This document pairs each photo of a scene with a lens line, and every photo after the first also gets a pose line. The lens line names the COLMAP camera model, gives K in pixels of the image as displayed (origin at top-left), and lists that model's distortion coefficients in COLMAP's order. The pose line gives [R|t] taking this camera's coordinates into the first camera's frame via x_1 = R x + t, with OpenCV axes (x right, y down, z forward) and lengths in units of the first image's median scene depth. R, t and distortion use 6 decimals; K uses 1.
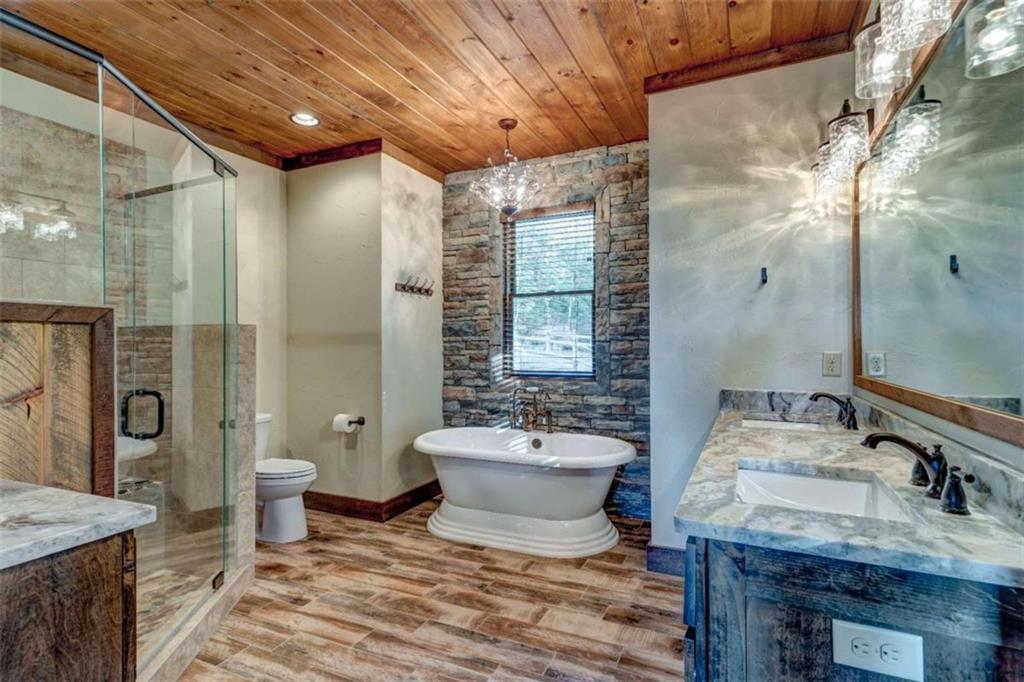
lens RADIAL K [[496.0, 0, 512.0], [0, 496.0, 341.0], [0, 0, 1]] dist [0.023600, -0.000491]
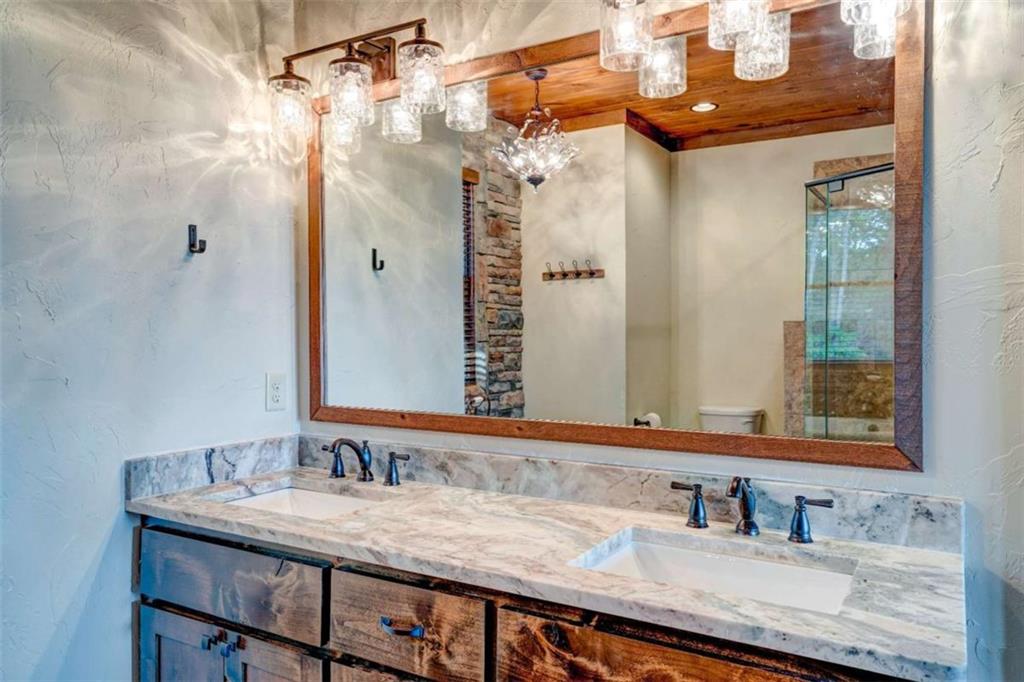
lens RADIAL K [[744.7, 0, 512.0], [0, 744.7, 341.0], [0, 0, 1]] dist [0.030217, 0.000594]
pose [[0.110828, -0.012317, 0.993763, -0.279309], [-0.005571, 0.999900, 0.013015, -0.032839], [-0.993824, -0.006979, 0.110748, 0.576161]]
